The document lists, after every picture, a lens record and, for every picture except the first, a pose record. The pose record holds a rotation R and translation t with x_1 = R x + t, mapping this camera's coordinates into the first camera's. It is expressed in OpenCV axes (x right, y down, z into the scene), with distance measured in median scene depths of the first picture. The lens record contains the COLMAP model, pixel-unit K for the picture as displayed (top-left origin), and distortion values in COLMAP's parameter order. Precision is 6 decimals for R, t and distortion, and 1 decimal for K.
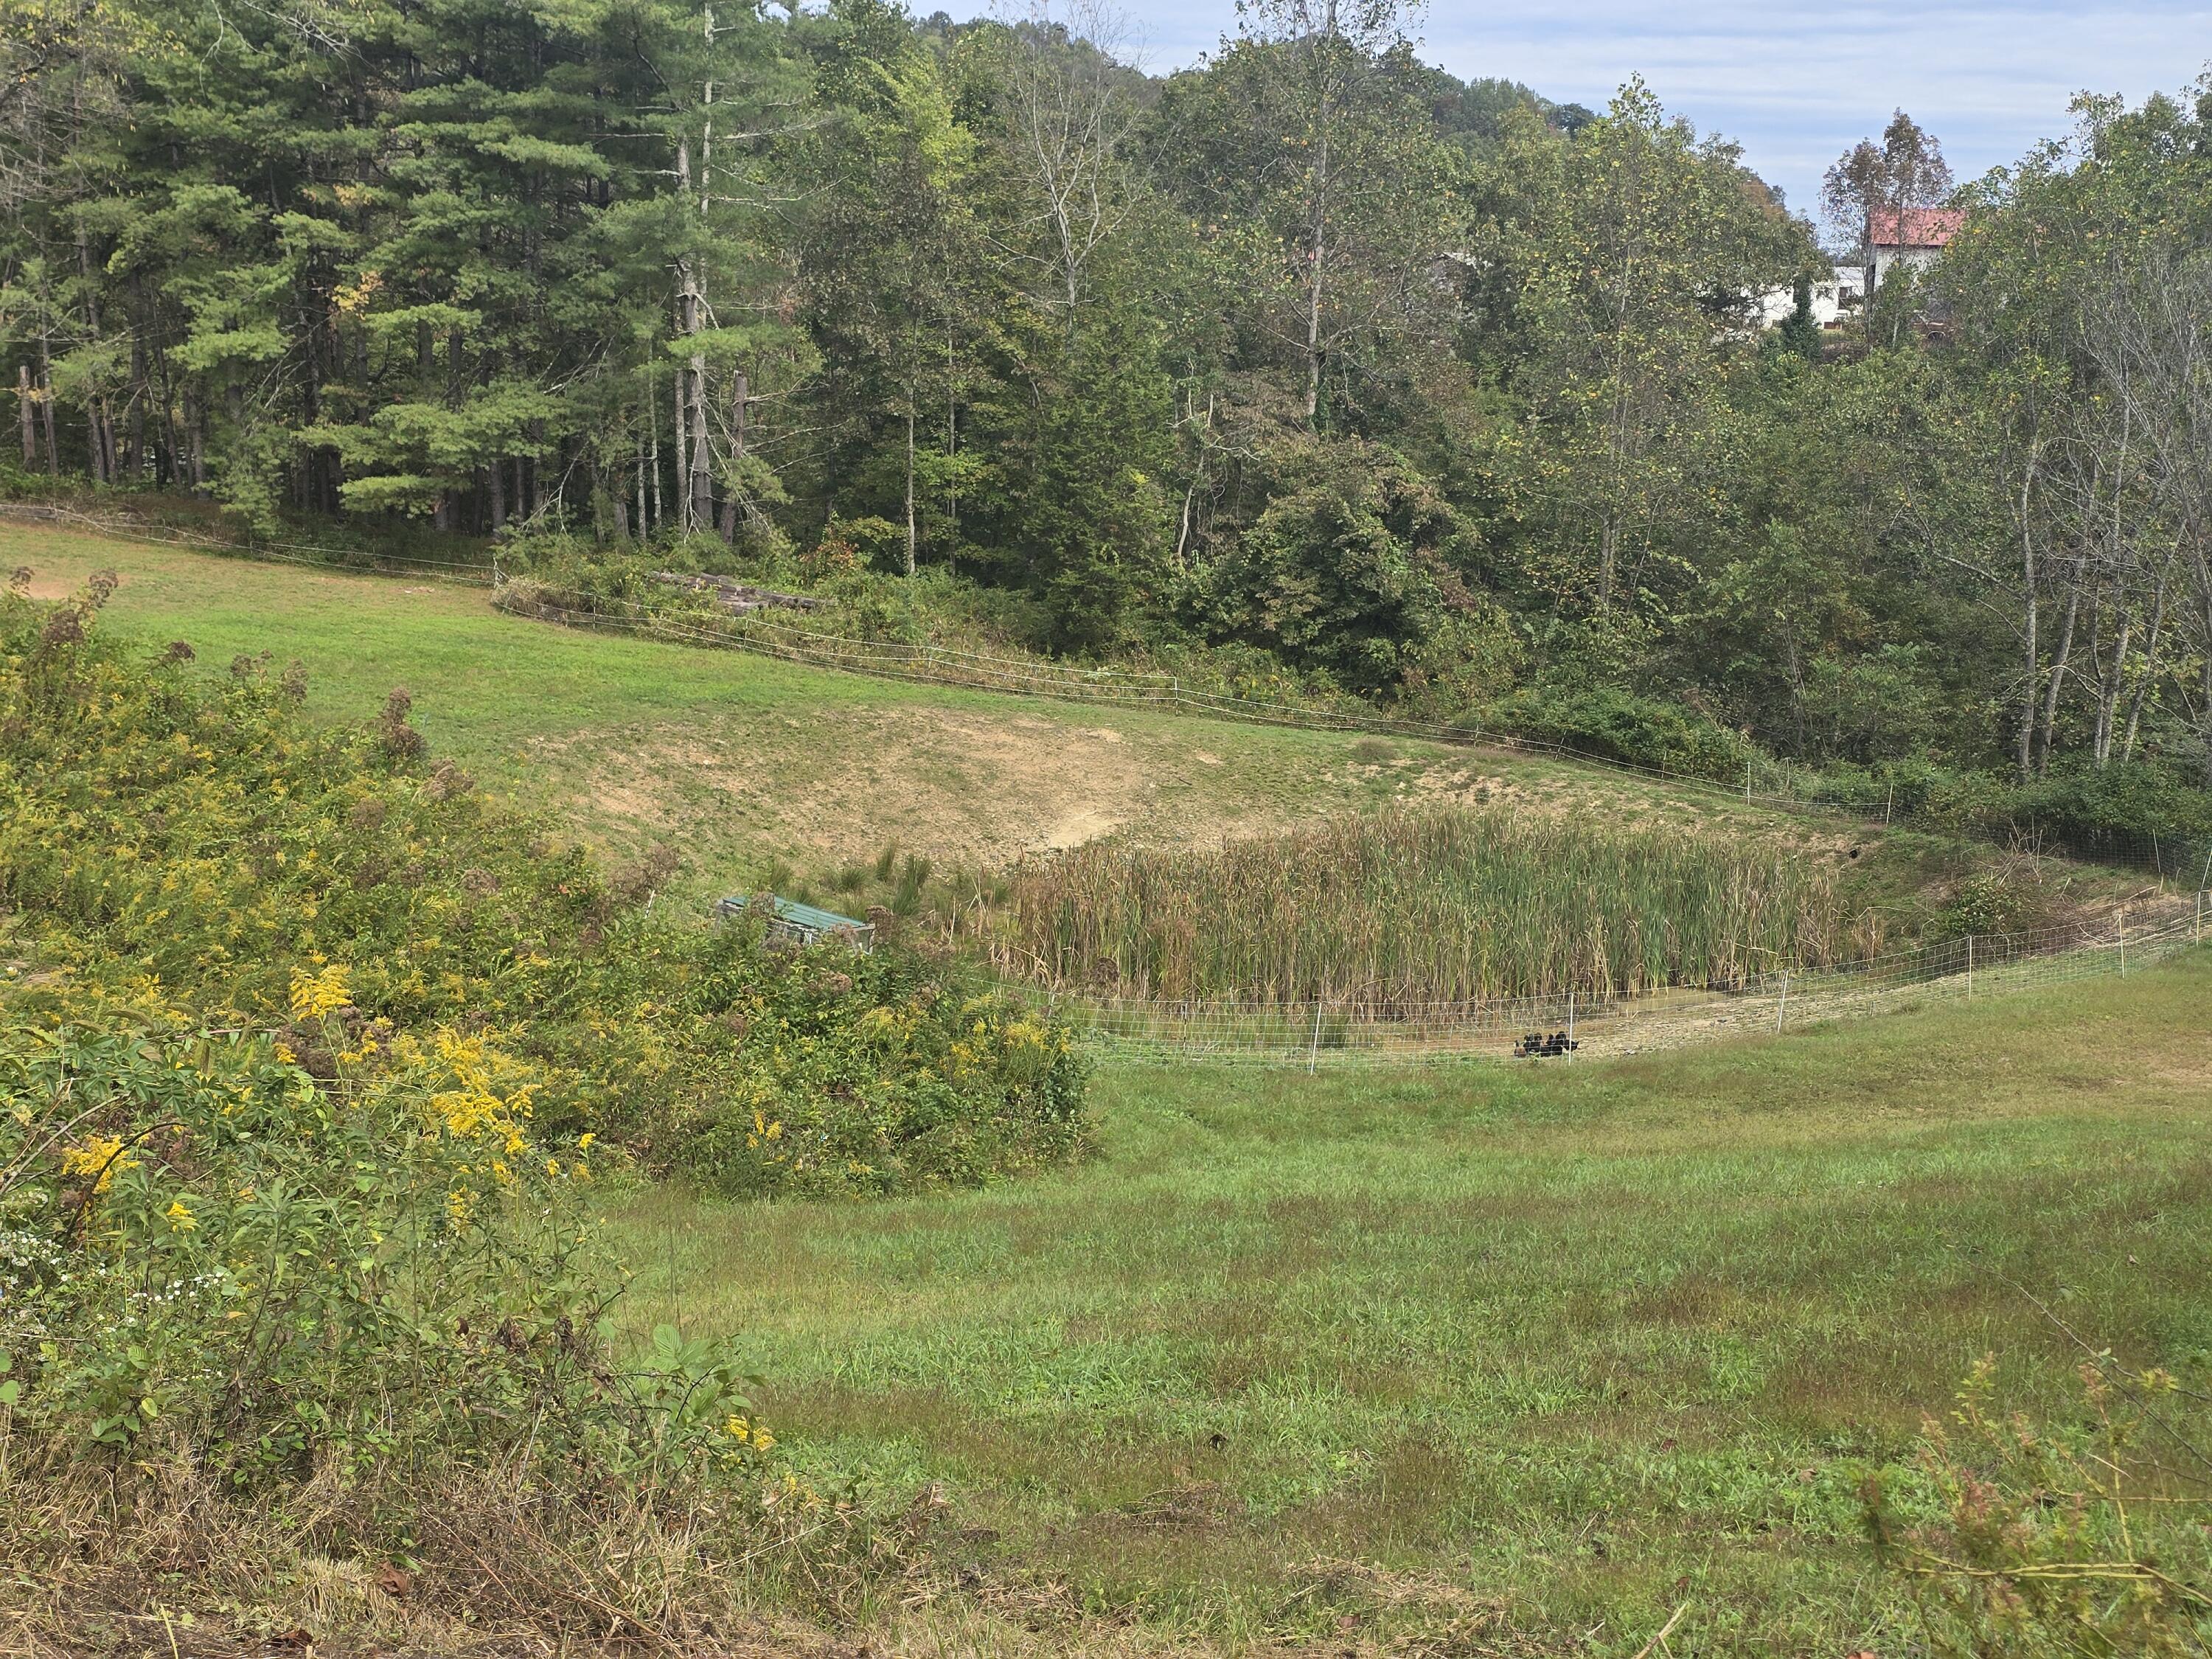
lens RADIAL K [[3011.3, 0, 1175.8], [0, 3011.3, 889.7], [0, 0, 1]] dist [0.101037, 0.000000]
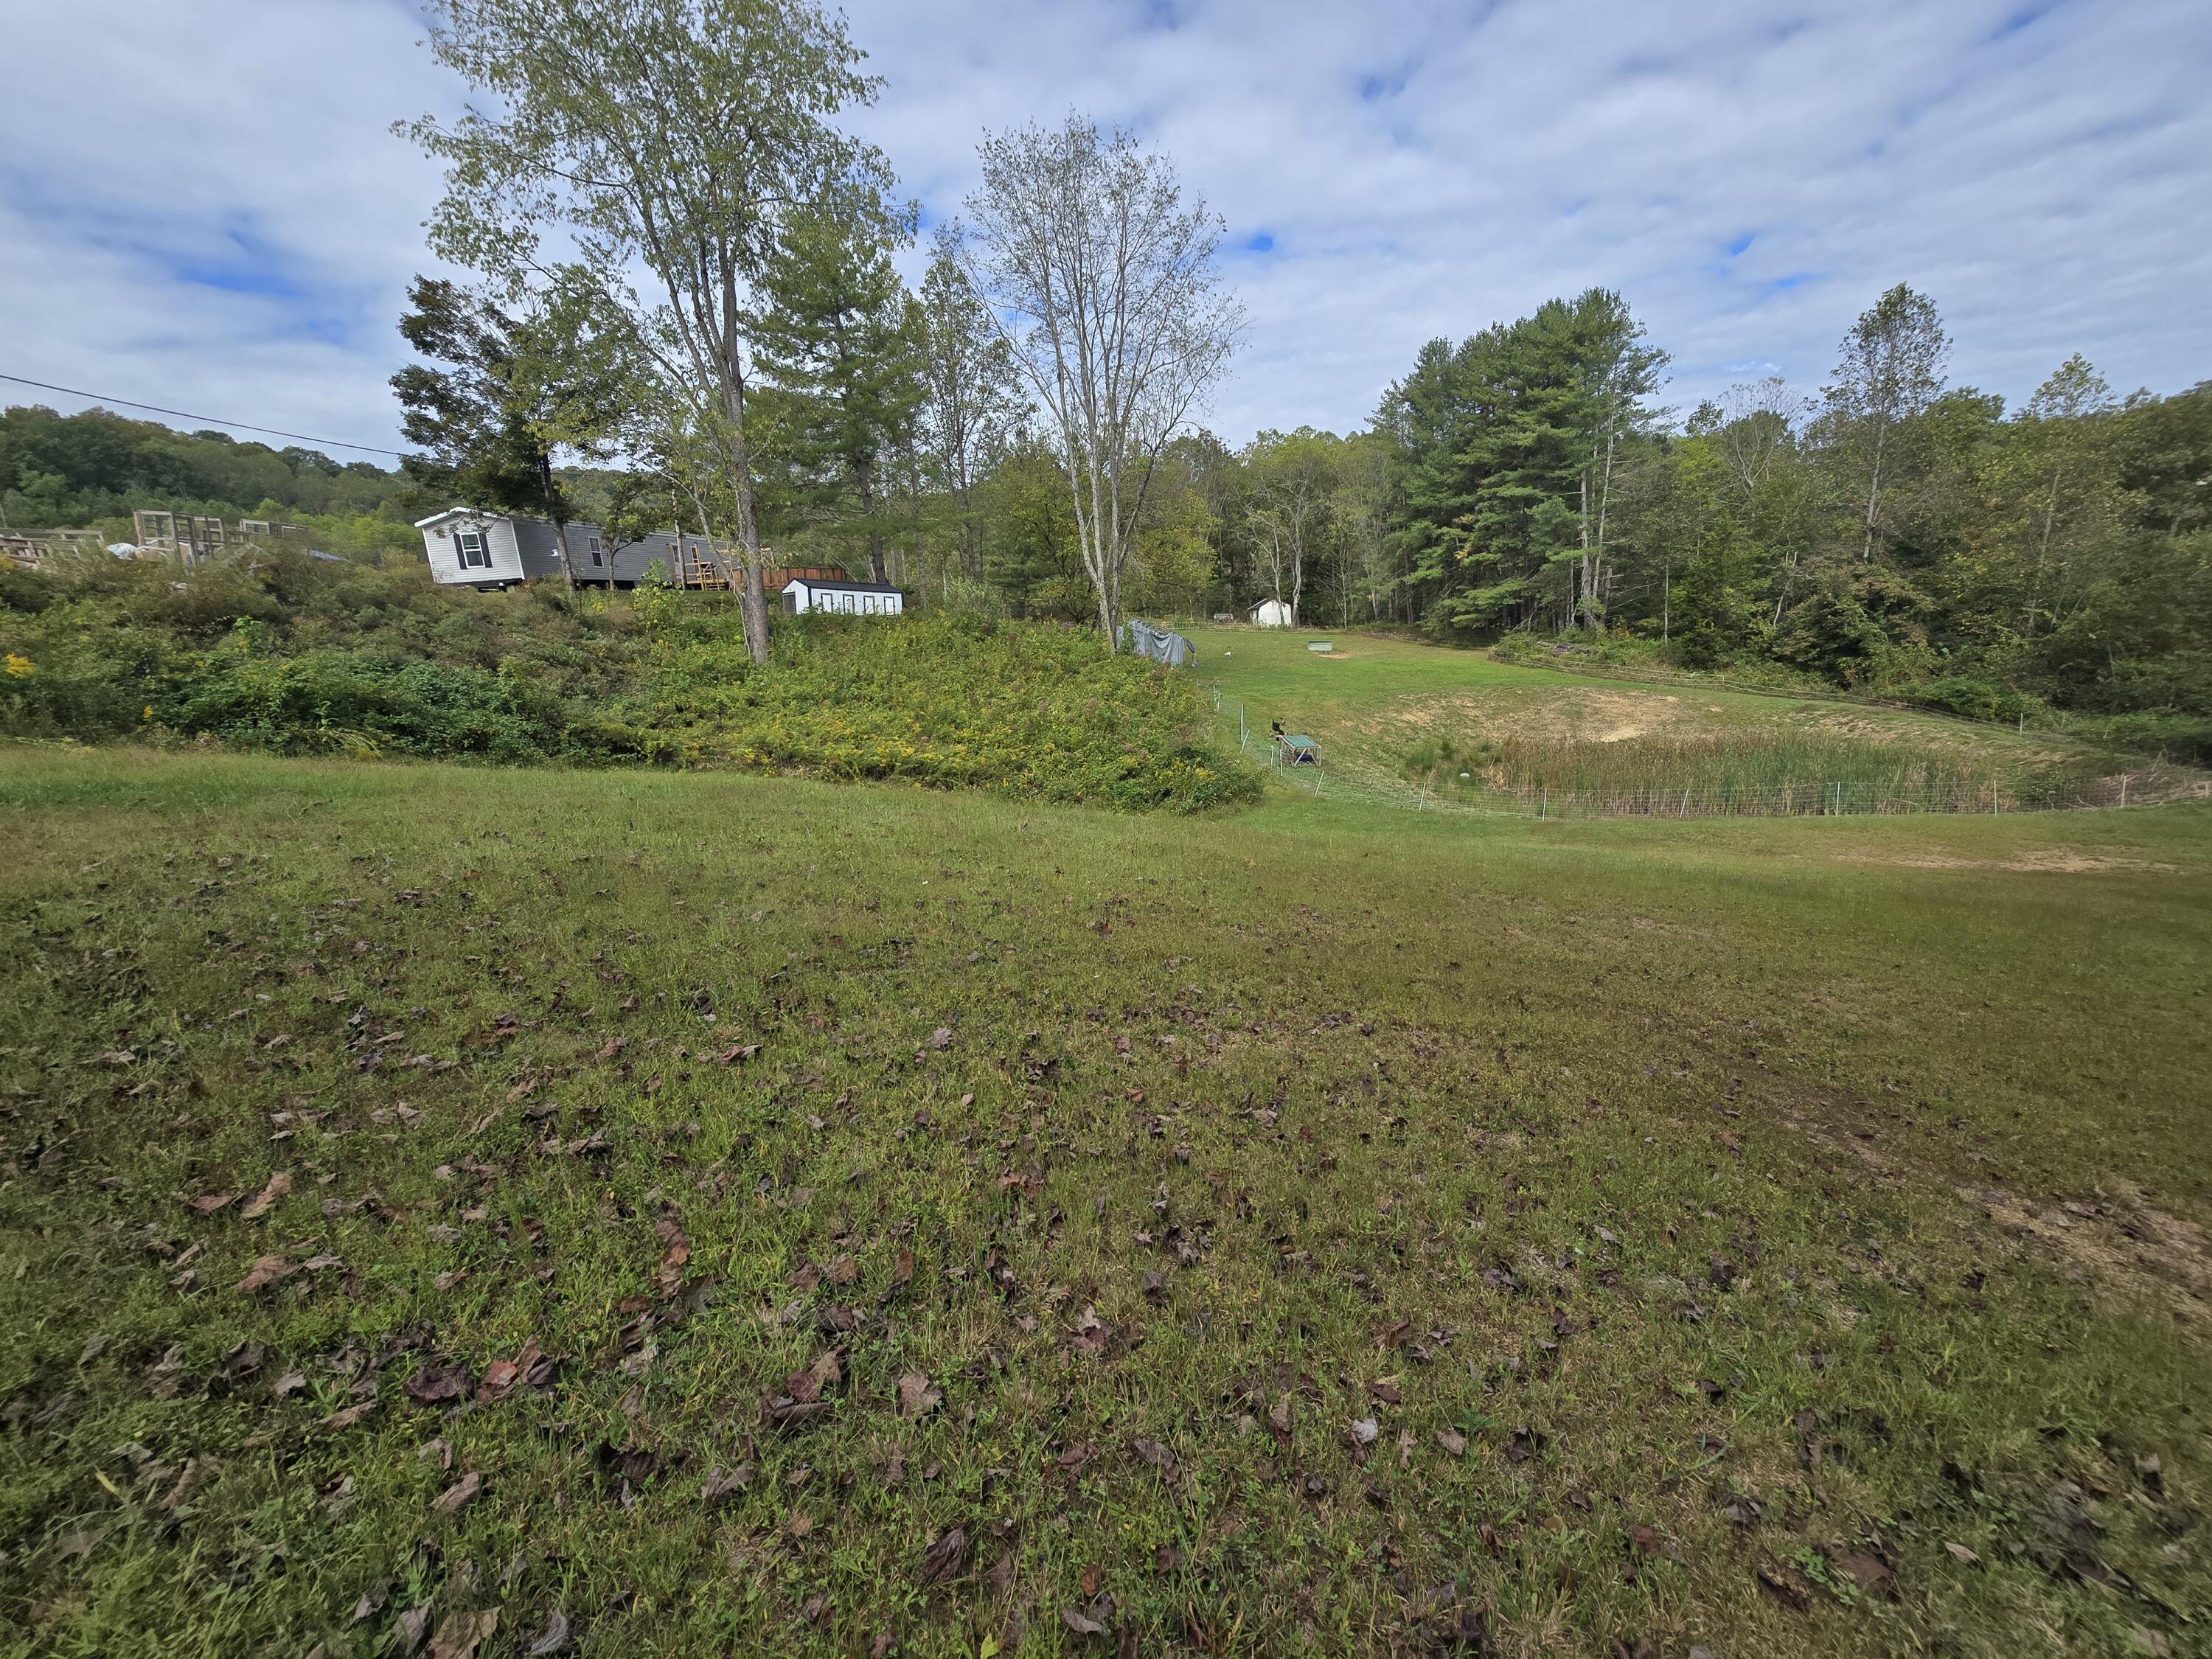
lens RADIAL K [[923.4, 0, 1121.1], [0, 923.4, 825.7], [0, 0, 1]] dist [-0.001315, 0.000294]
pose [[0.658437, 0.106828, -0.745015, 0.209328], [-0.063741, 0.994234, 0.086230, 0.011092], [0.749932, -0.009289, 0.661450, 0.161364]]
